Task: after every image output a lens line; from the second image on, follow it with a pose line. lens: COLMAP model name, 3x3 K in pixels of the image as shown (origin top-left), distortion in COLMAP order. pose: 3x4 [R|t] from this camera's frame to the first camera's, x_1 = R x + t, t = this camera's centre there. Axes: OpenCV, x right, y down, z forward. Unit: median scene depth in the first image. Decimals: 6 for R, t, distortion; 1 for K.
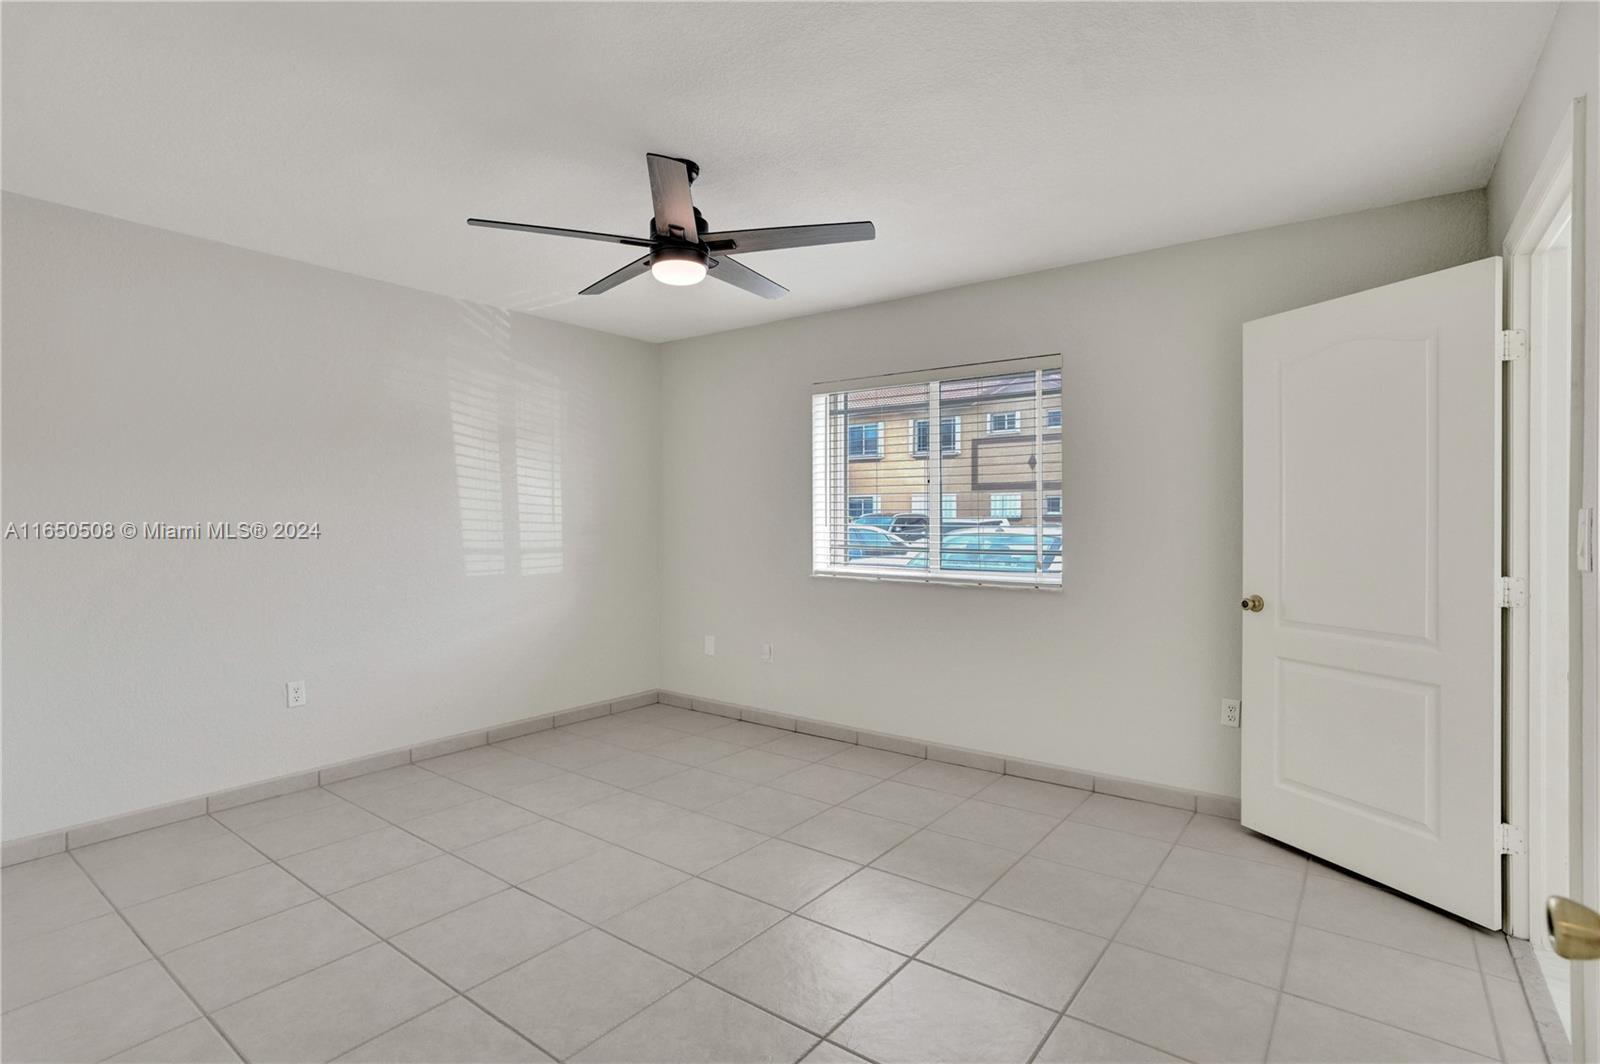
lens RADIAL K [[774.5, 0, 812.6], [0, 774.5, 523.4], [0, 0, 1]] dist [-0.050594, 0.023381]
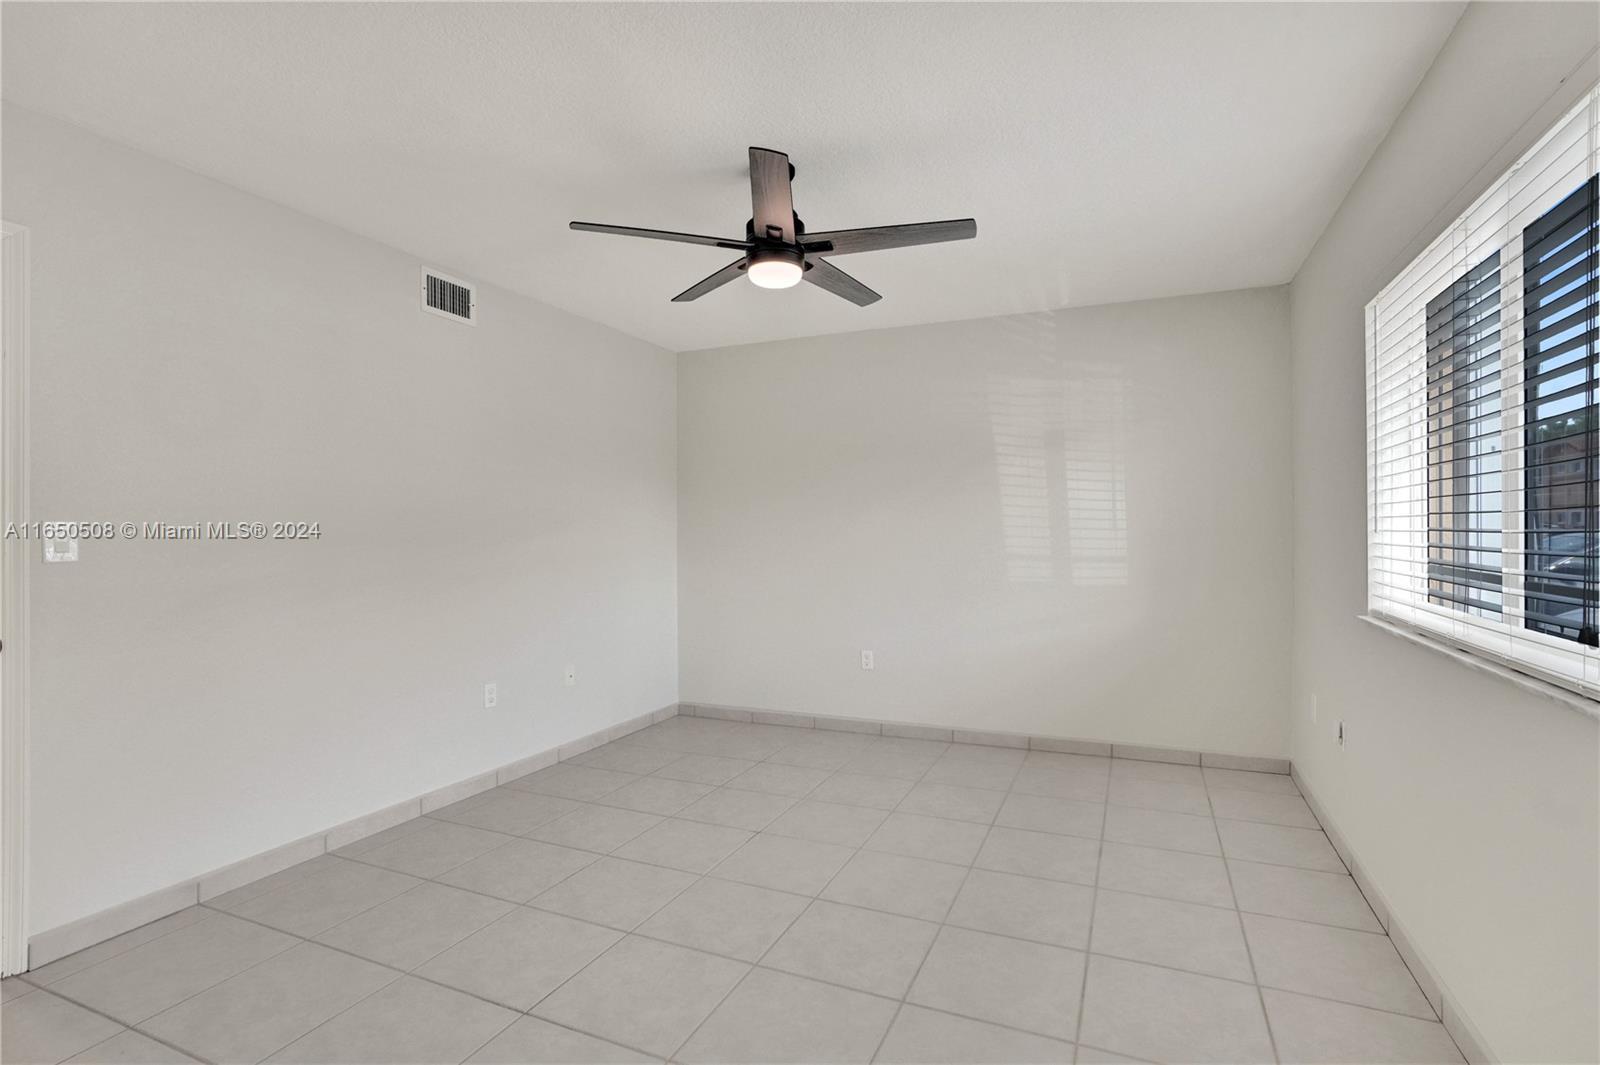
lens RADIAL K [[774.5, 0, 798.8], [0, 774.5, 535.7], [0, 0, 1]] dist [-0.050594, 0.023381]
pose [[0.225974, 0.004184, -0.974124, 0.470592], [0.000247, 0.999990, 0.004352, 0.003057], [0.974133, -0.001224, 0.225971, 0.461419]]
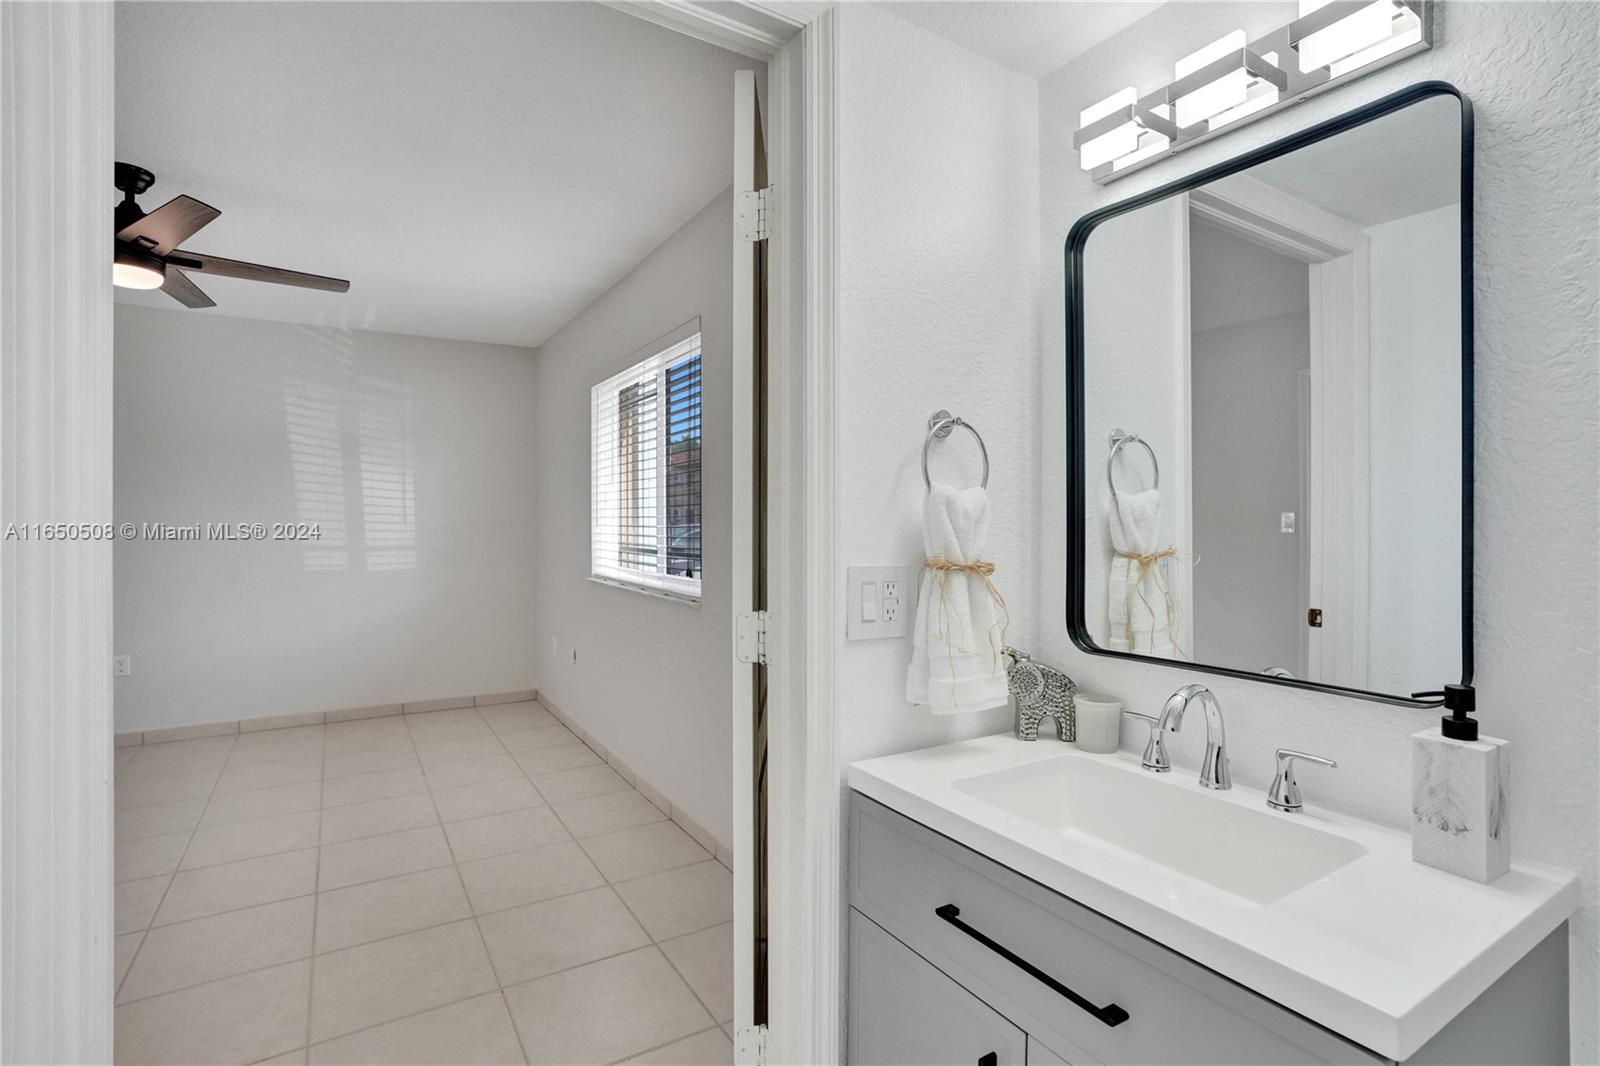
lens RADIAL K [[774.5, 0, 816.0], [0, 774.5, 516.1], [0, 0, 1]] dist [-0.050594, 0.023381]
pose [[0.931466, -0.001627, -0.363826, 0.611918], [-0.002968, 0.999923, -0.012070, 0.001295], [0.363817, 0.012323, 0.931389, 0.225489]]
